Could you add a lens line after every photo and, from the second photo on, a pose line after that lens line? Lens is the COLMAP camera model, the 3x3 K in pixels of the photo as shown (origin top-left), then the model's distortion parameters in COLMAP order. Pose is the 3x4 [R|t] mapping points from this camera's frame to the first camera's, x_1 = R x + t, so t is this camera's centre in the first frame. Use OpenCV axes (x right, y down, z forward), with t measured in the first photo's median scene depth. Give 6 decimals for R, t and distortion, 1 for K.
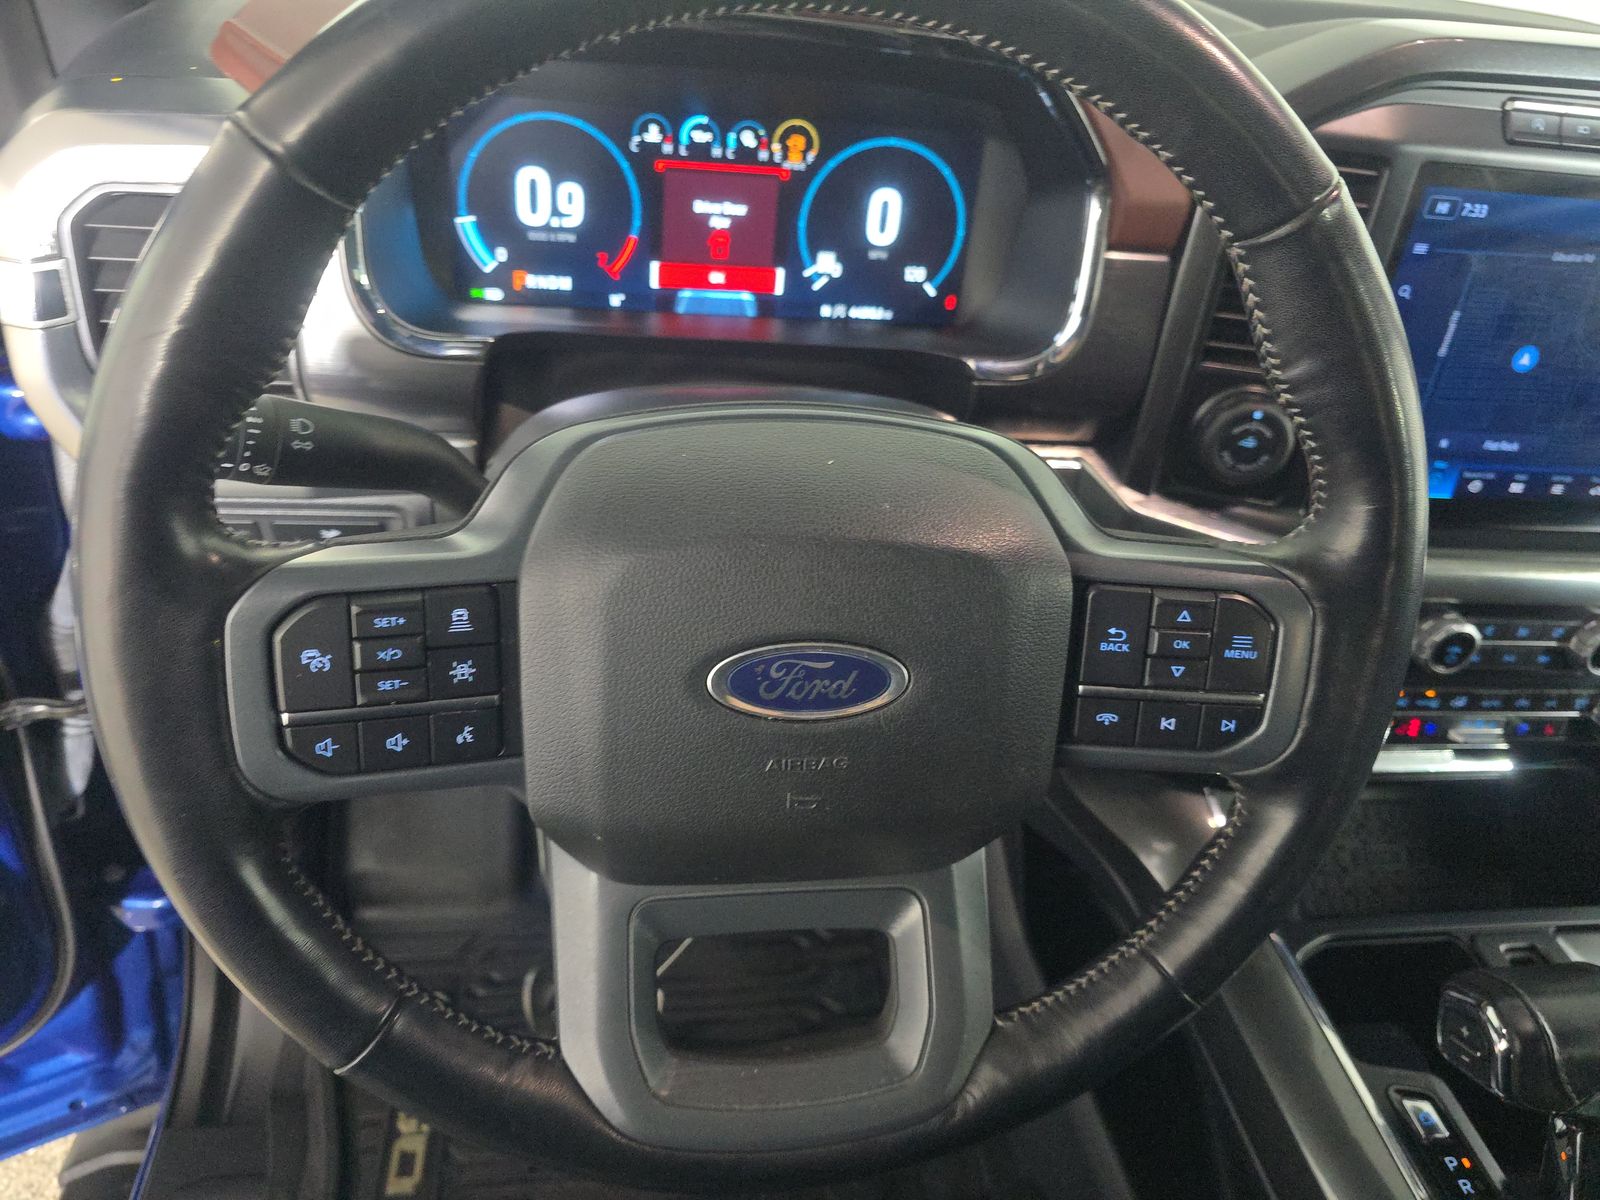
lens RADIAL K [[1077.2, 0, 800.0], [0, 1077.2, 600.0], [0, 0, 1]] dist [0.026159, -0.033920]
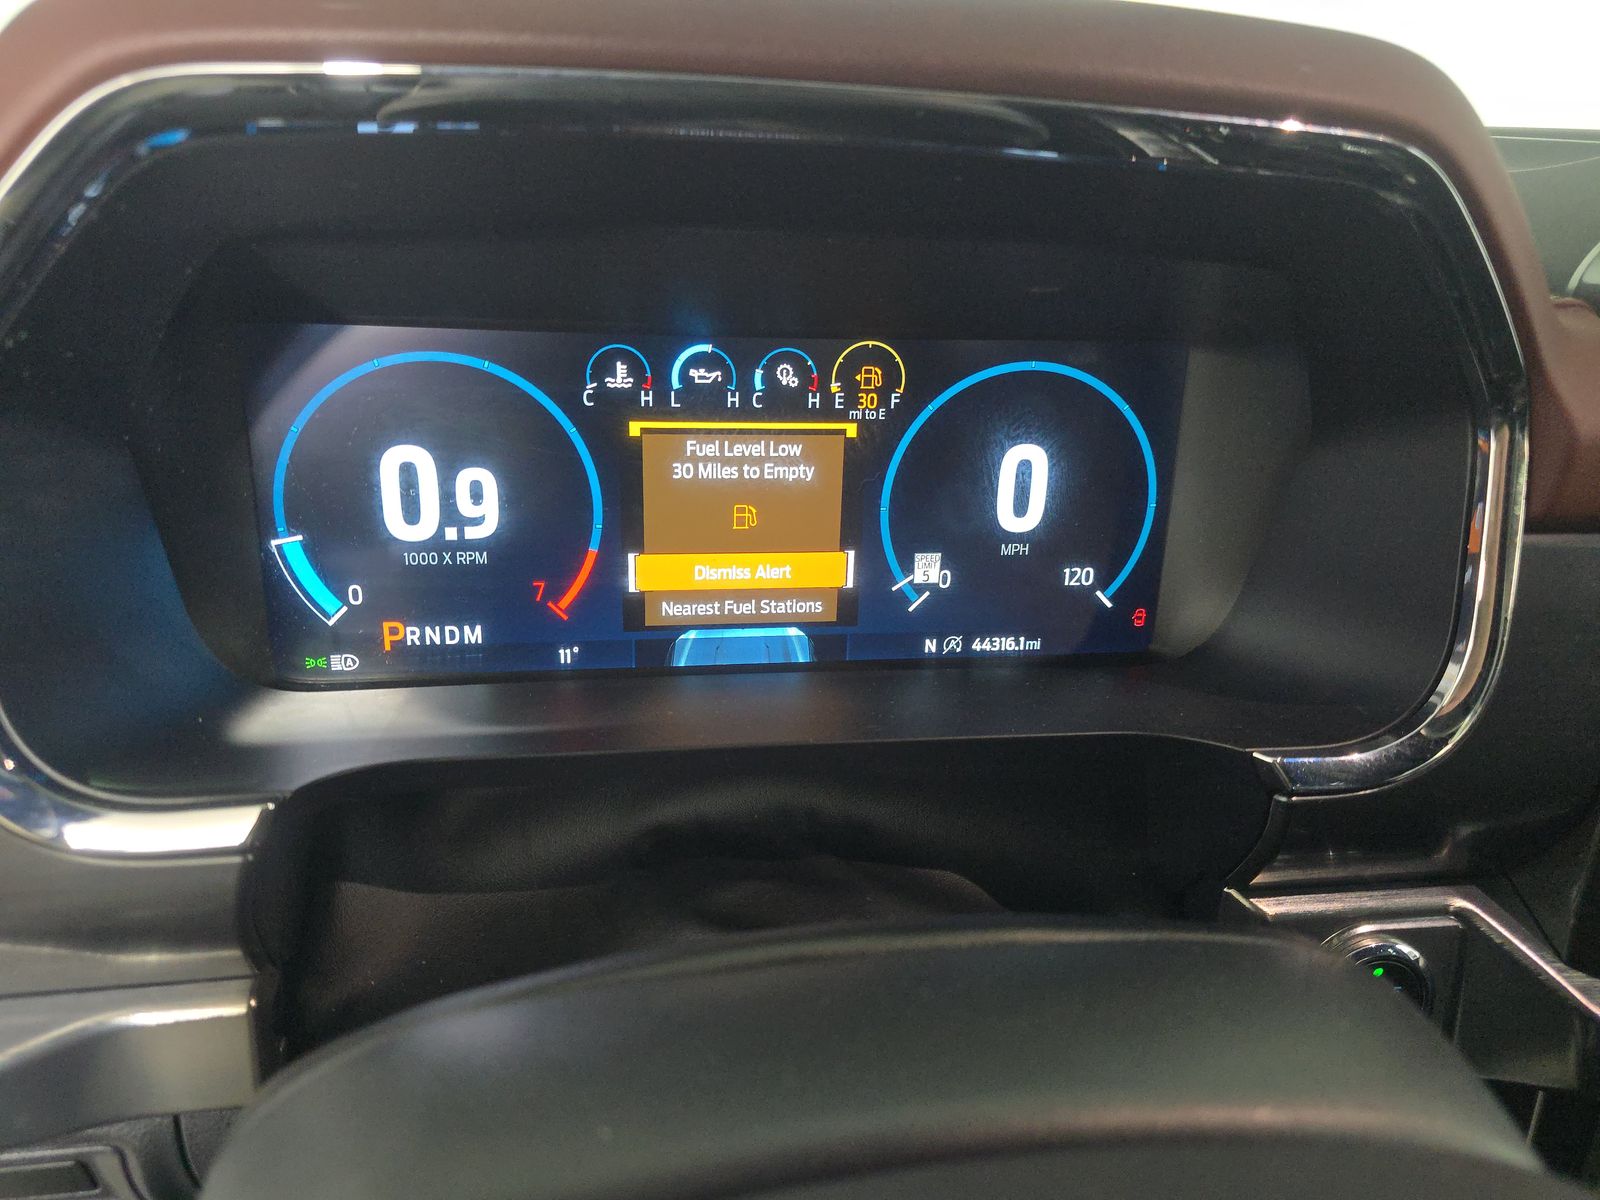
lens RADIAL K [[1076.2, 0, 836.7], [0, 1076.2, 601.5], [0, 0, 1]] dist [0.036308, 0.000062]
pose [[0.997570, -0.066028, 0.022229, -0.049629], [0.069454, 0.967558, -0.242917, -0.199511], [-0.005469, 0.243870, 0.969792, 0.559016]]
